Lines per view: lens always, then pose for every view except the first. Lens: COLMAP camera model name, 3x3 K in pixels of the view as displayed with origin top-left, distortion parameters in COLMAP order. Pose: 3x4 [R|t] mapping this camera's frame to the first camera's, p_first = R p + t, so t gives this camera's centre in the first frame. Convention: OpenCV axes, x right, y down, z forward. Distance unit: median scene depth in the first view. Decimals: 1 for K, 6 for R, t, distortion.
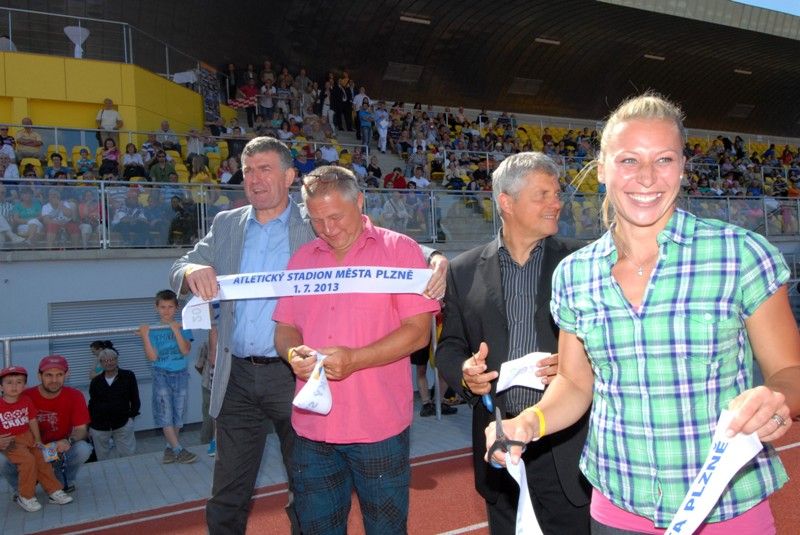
lens RADIAL K [[636.6, 0, 385.9], [0, 636.6, 268.6], [0, 0, 1]] dist [0.071244, -0.001418]
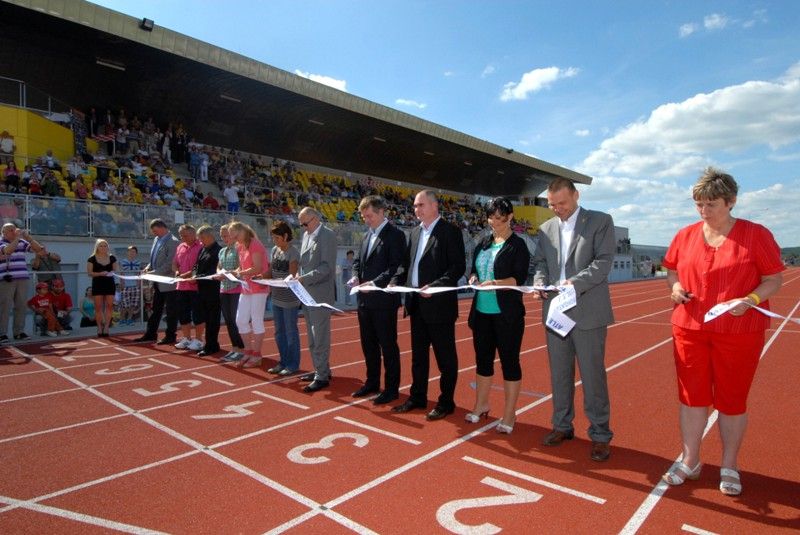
lens RADIAL K [[491.2, 0, 400.0], [0, 491.2, 267.5], [0, 0, 1]] dist [0.001096, -0.001529]
pose [[0.928192, 0.040149, 0.369928, 0.002333], [-0.043418, 0.999057, 0.000513, 0.007343], [-0.369559, -0.016537, 0.929060, -0.308225]]
